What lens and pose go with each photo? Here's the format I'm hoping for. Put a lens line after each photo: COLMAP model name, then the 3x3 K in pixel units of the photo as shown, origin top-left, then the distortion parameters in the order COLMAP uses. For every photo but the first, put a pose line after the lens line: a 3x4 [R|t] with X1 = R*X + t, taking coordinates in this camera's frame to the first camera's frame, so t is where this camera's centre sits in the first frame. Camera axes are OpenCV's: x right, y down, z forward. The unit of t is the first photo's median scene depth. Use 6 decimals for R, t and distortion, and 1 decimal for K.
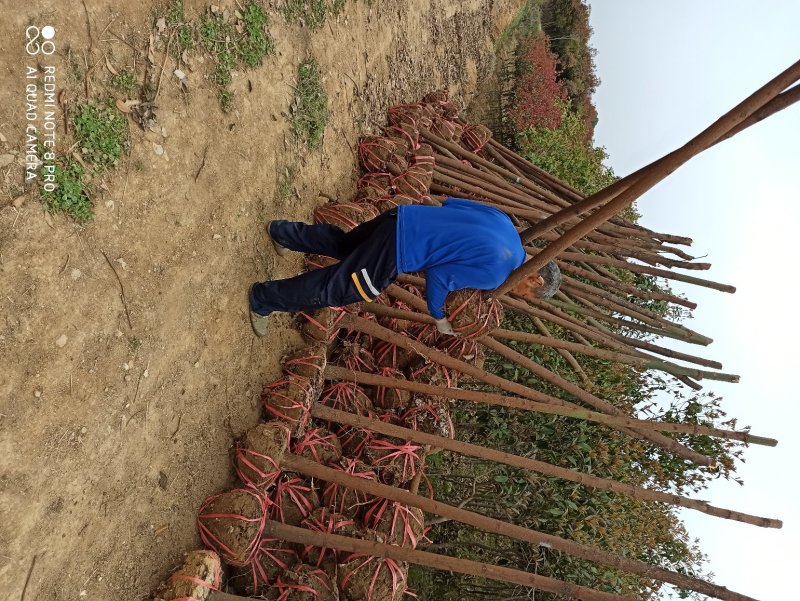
lens RADIAL K [[589.4, 0, 397.7], [0, 589.4, 311.5], [0, 0, 1]] dist [0.052700, -0.026489]
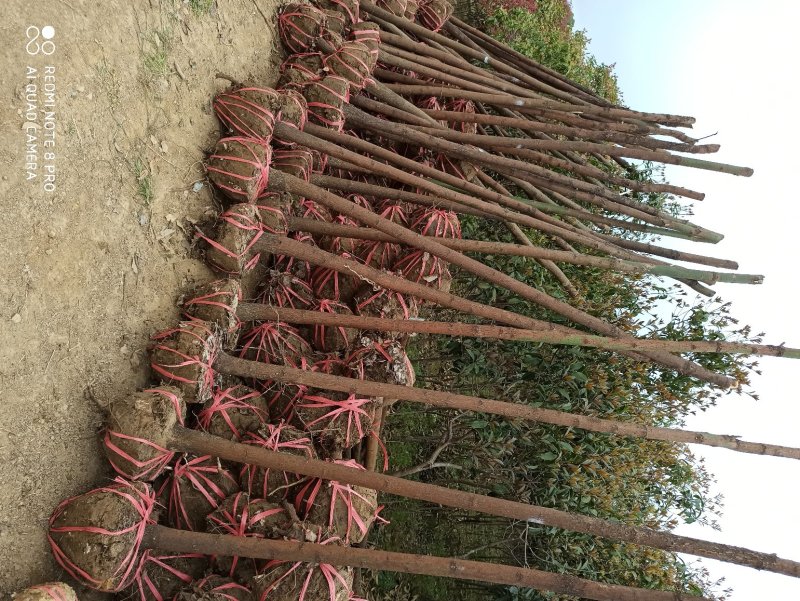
lens RADIAL K [[589.4, 0, 397.7], [0, 589.4, 311.5], [0, 0, 1]] dist [0.052700, -0.026489]
pose [[0.996900, -0.076270, 0.019337, 0.056961], [0.073332, 0.989689, 0.123035, 0.020249], [-0.028522, -0.121236, 0.992214, 0.208539]]
